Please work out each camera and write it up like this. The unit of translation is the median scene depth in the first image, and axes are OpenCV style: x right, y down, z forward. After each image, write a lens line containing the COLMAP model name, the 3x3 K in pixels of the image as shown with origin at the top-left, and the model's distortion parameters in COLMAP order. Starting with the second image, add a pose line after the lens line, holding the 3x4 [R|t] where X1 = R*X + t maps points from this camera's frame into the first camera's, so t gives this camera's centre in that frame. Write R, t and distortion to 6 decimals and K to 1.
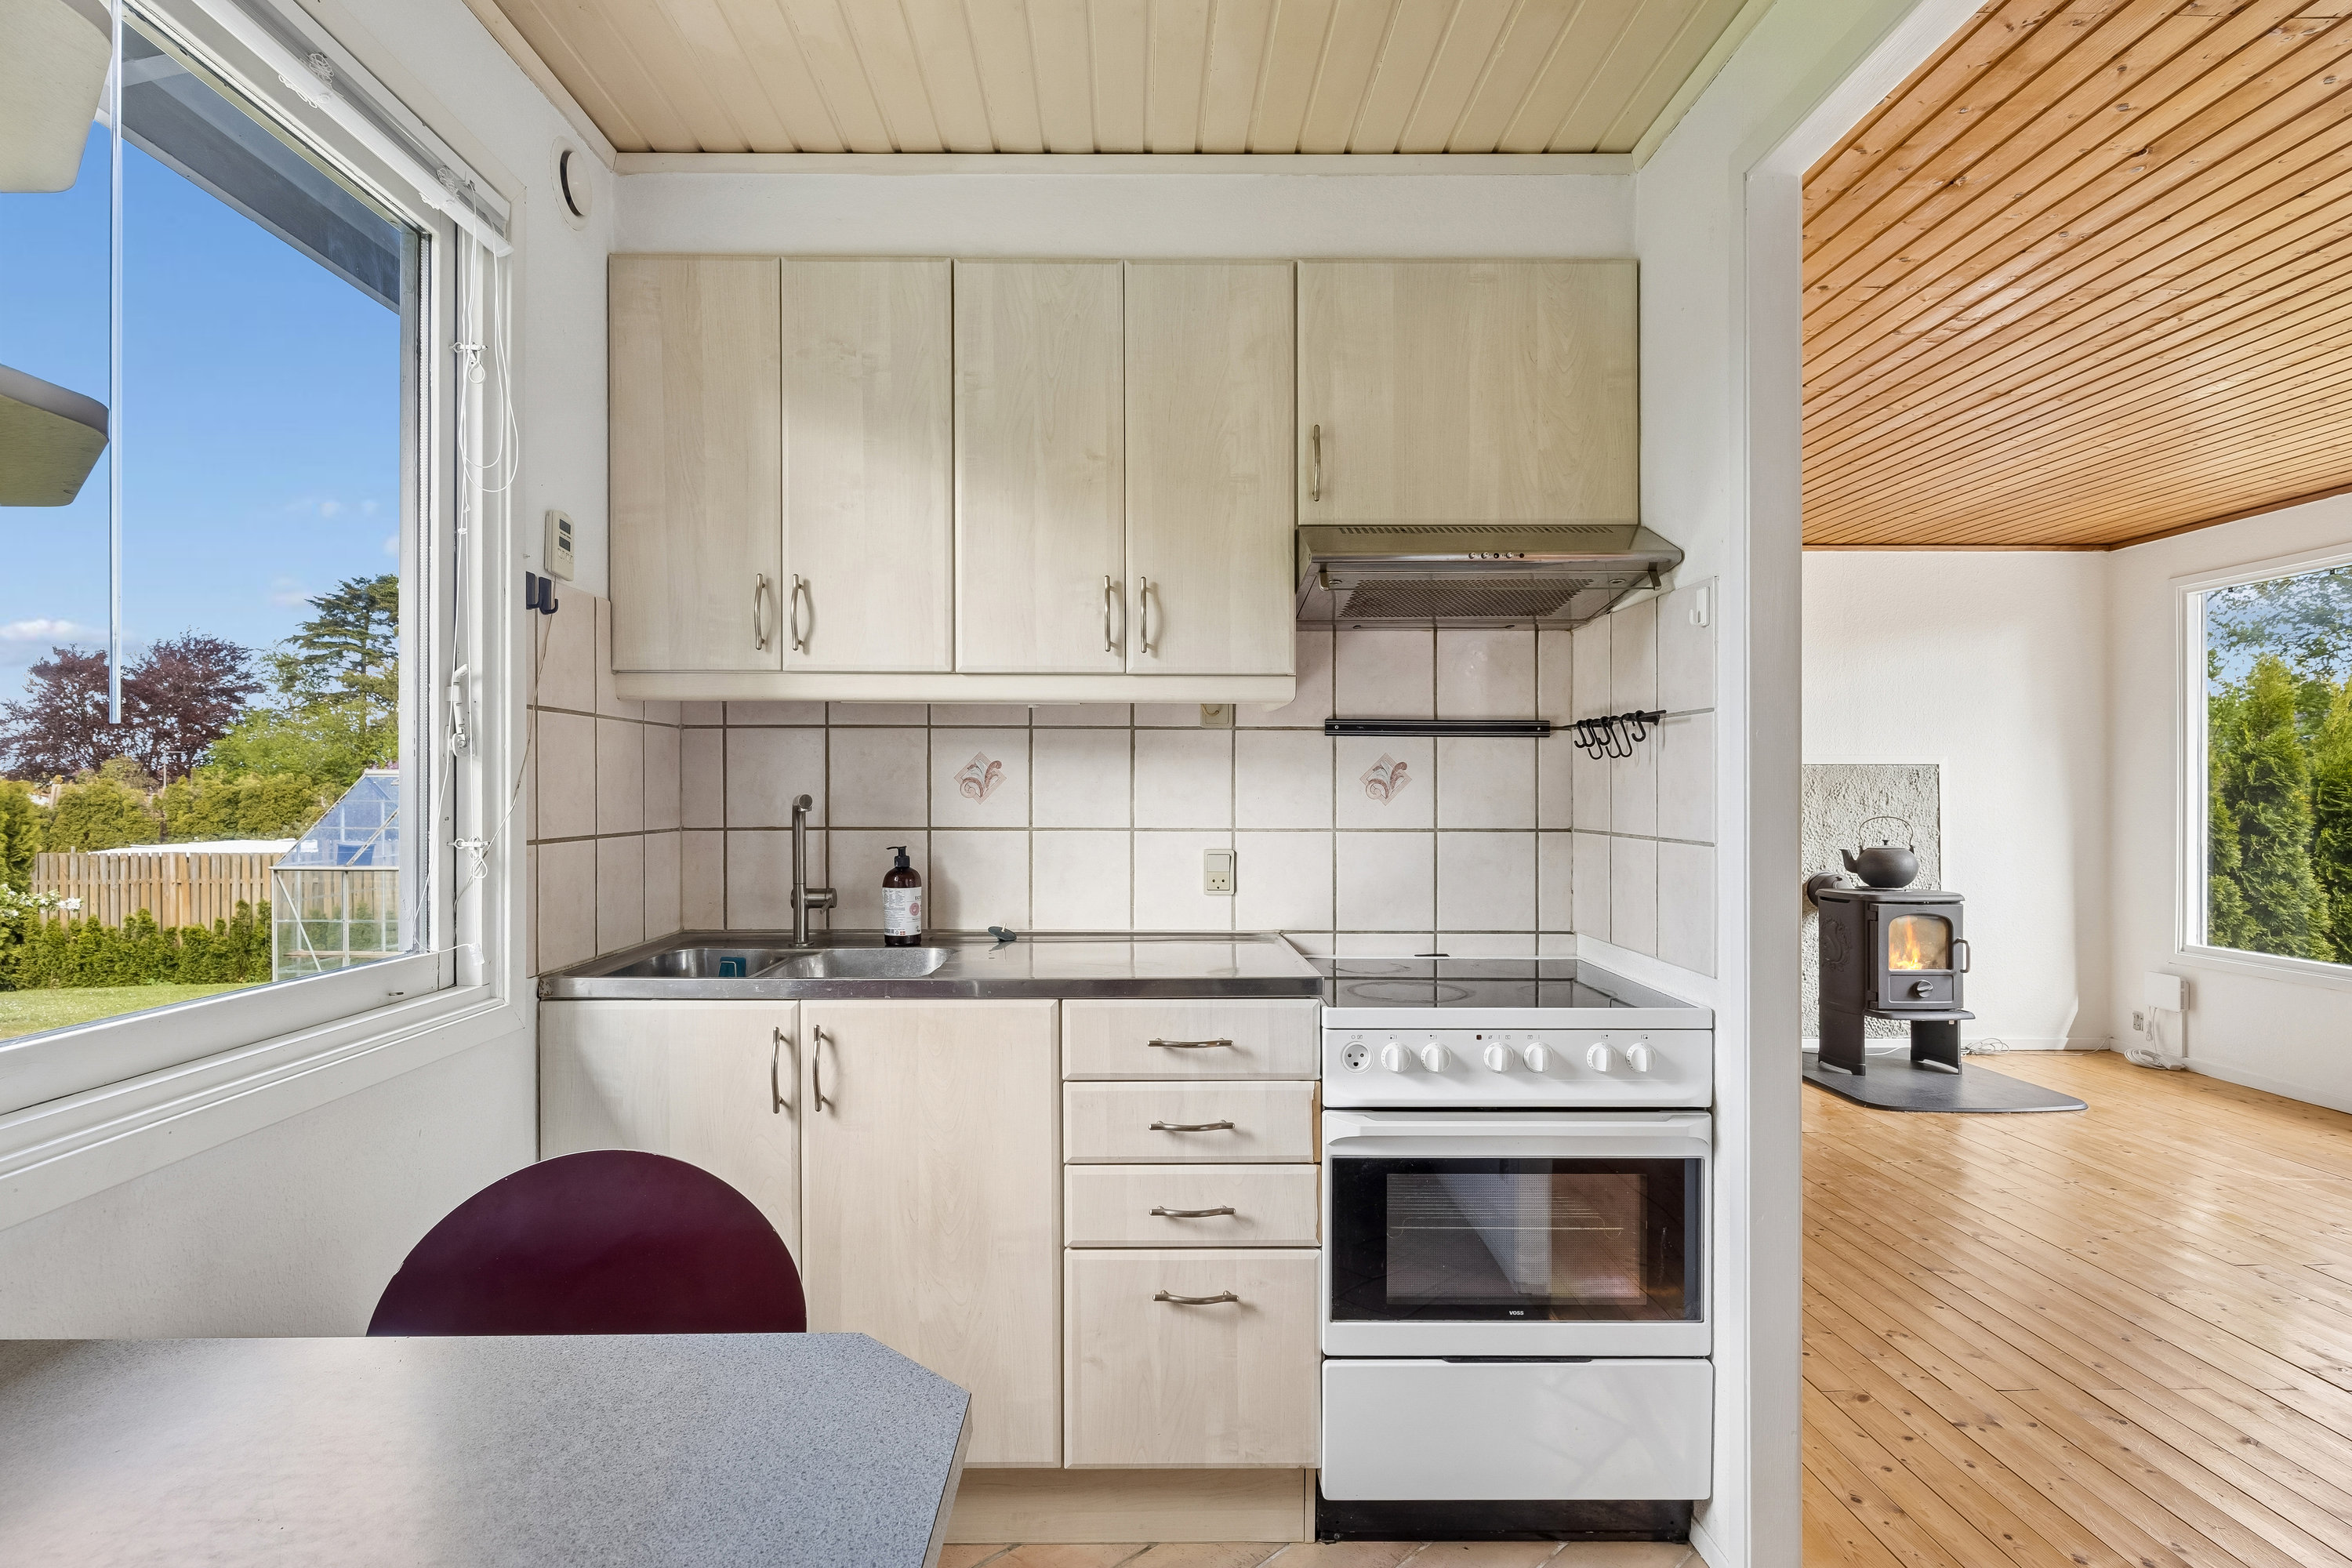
lens RADIAL K [[1225.6, 0, 1176.0], [0, 1225.6, 784.0], [0, 0, 1]] dist [-0.023735, 0.000186]
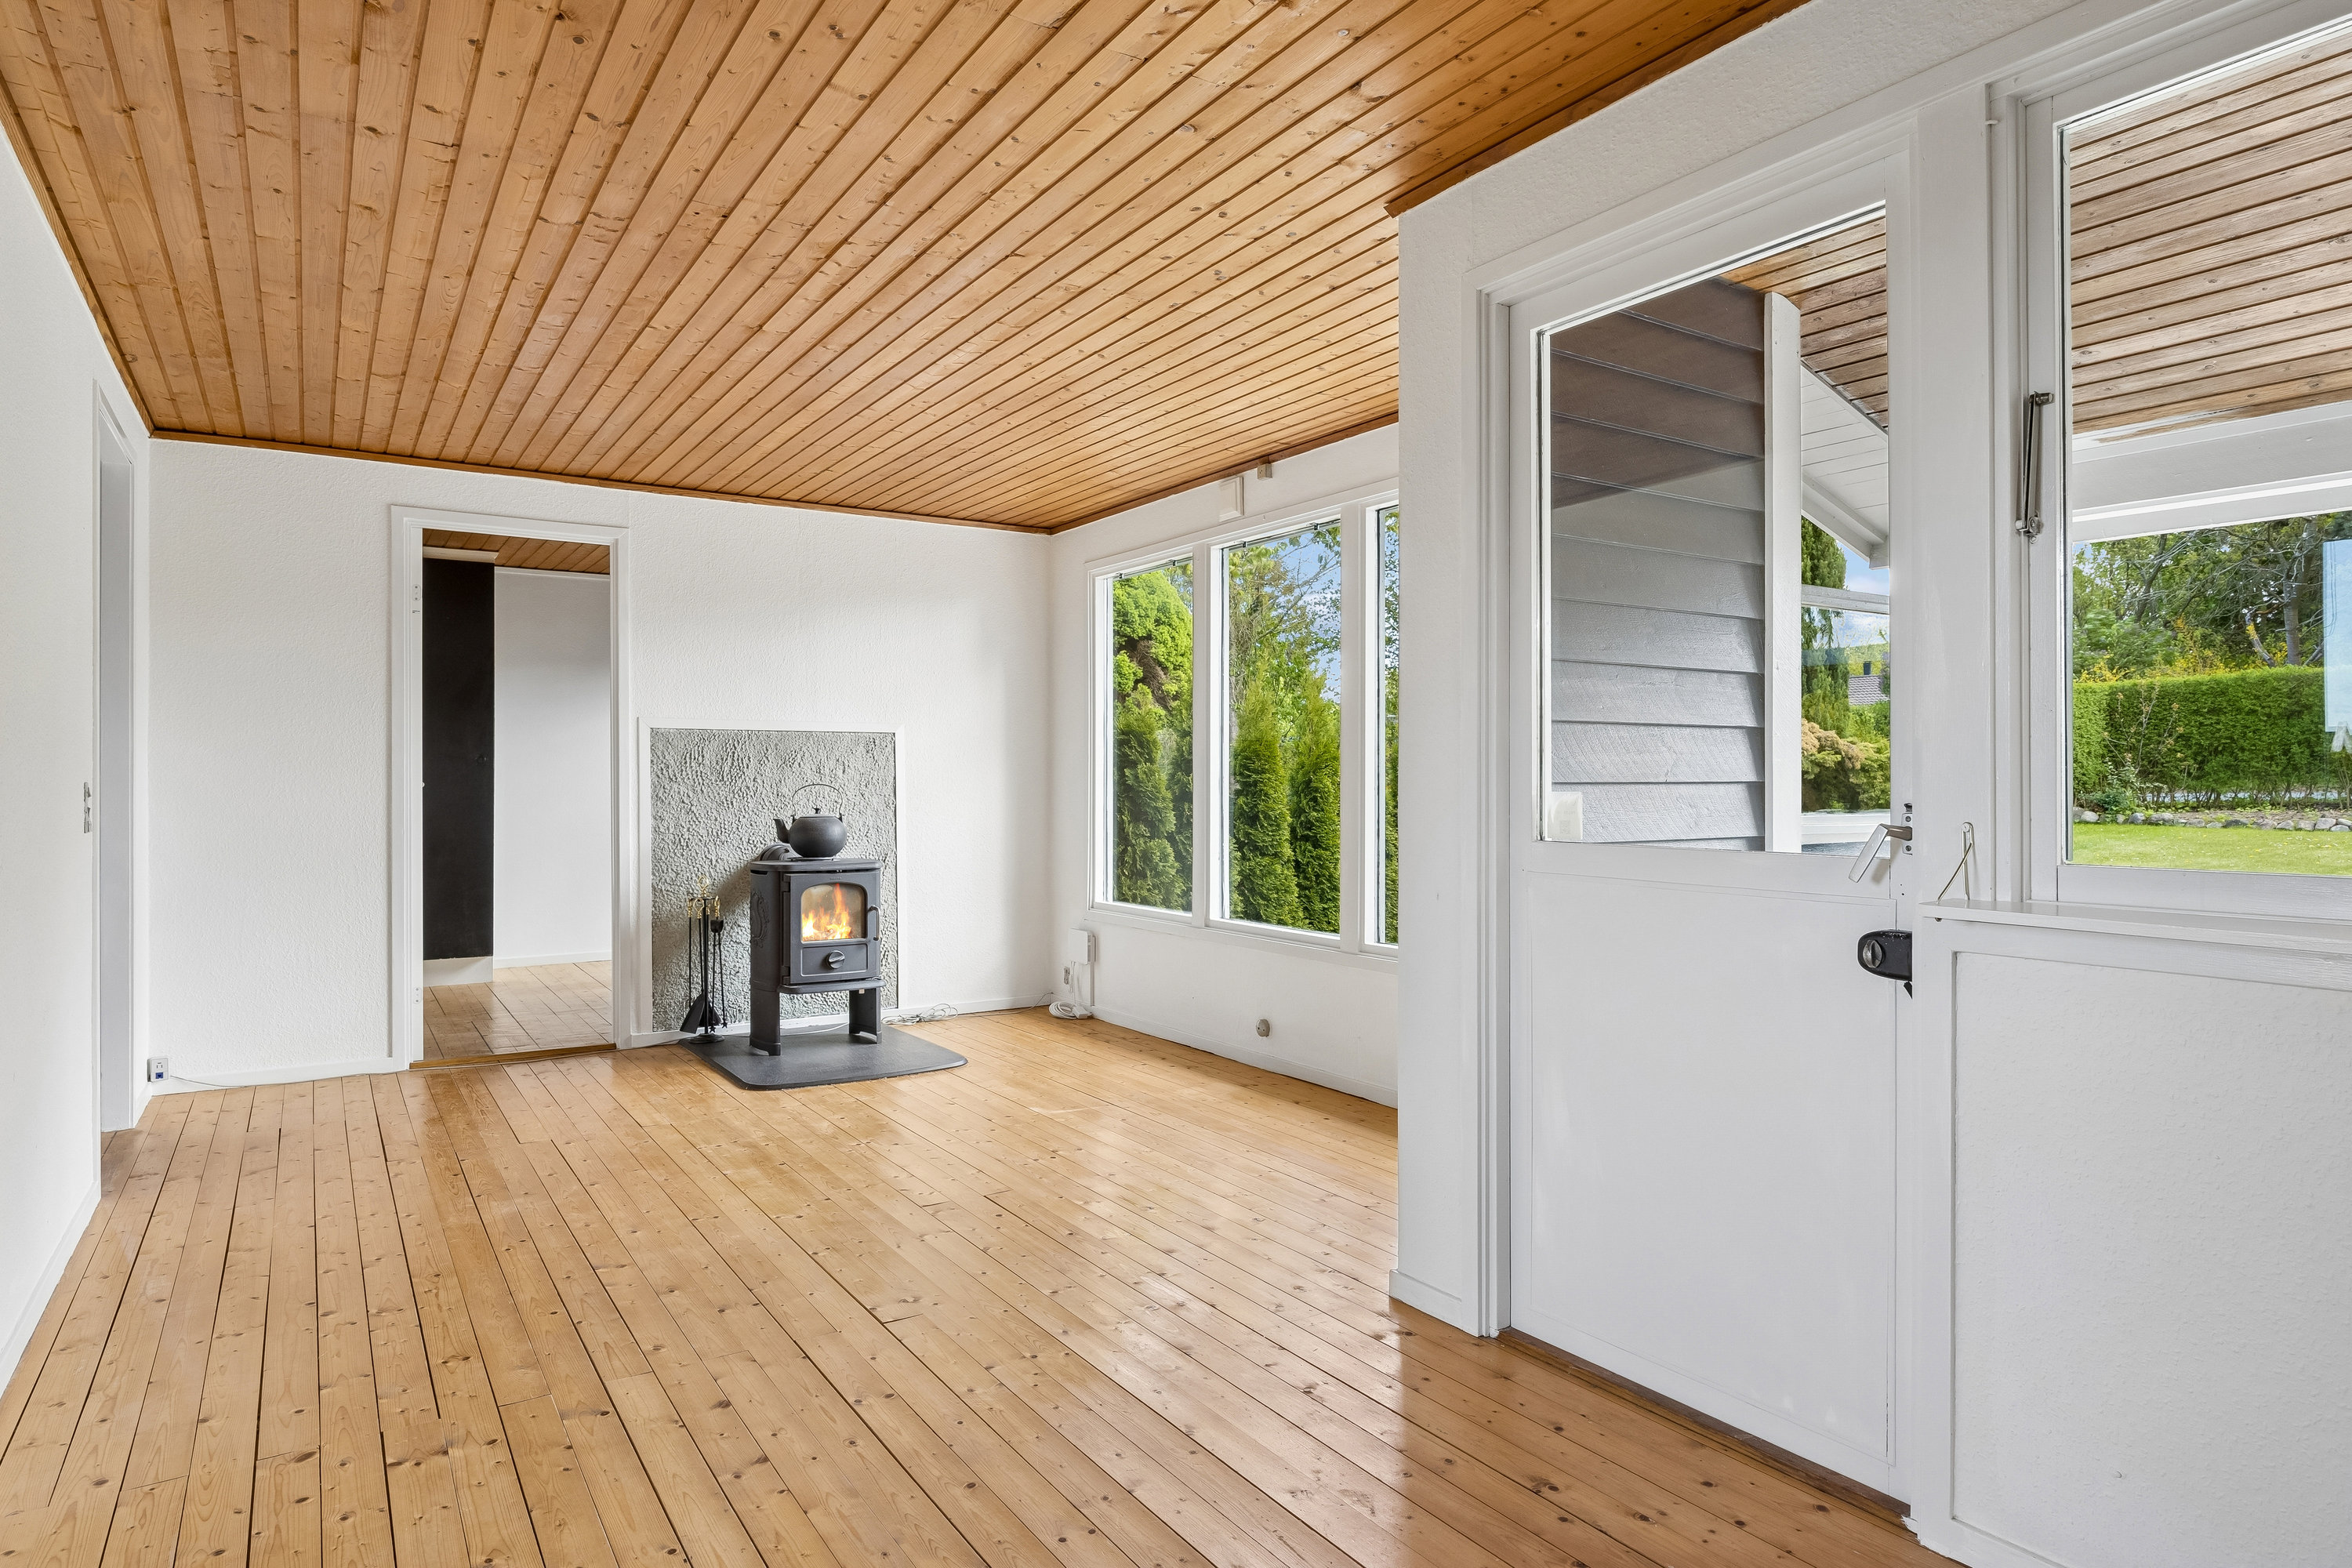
lens RADIAL K [[1310.9, 0, 1232.5], [0, 1310.9, 781.0], [0, 0, 1]] dist [-0.001403, -0.000190]
pose [[0.826053, 0.000080, 0.563593, 0.275840], [-0.003990, 0.999976, 0.005706, 0.017496], [-0.563579, -0.006962, 0.826033, -0.044761]]
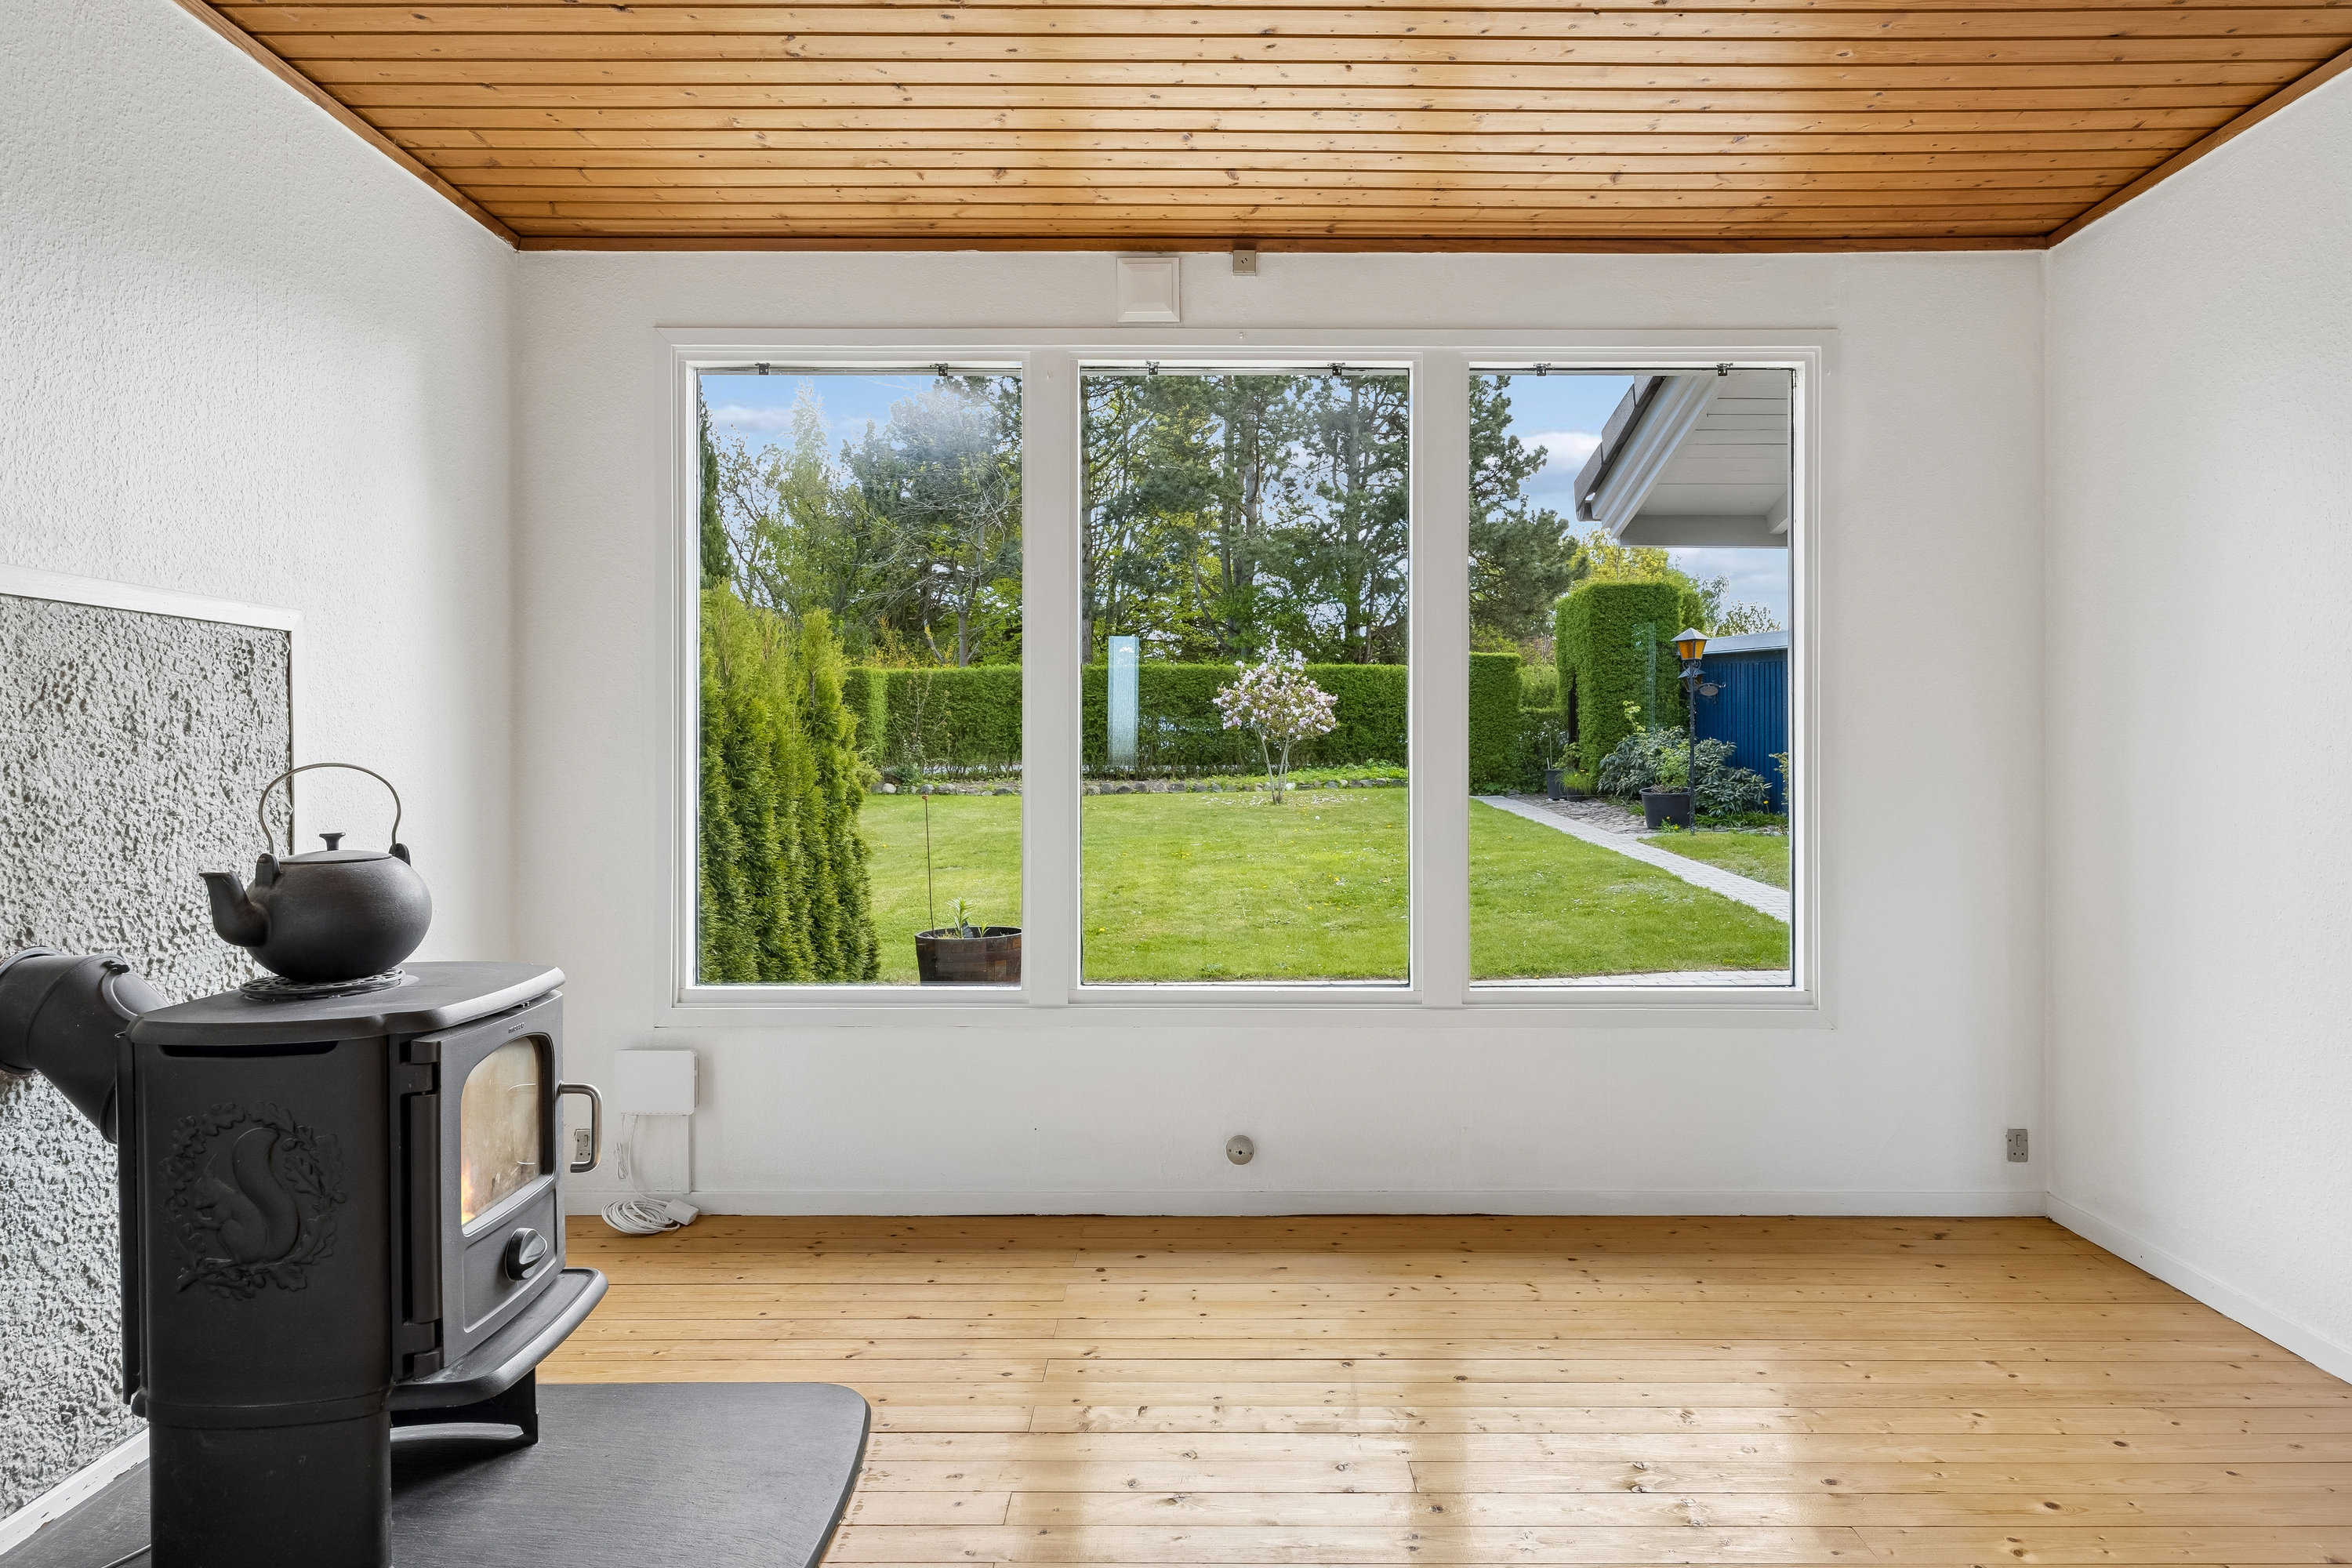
lens RADIAL K [[1319.6, 0, 1069.6], [0, 1319.6, 740.3], [0, 0, 1]] dist [0.018081, 0.000163]
pose [[0.010988, 0.012432, 0.999862, 0.227978], [-0.004938, 0.999911, -0.012379, 0.024645], [-0.999927, -0.004801, 0.011048, 0.816539]]
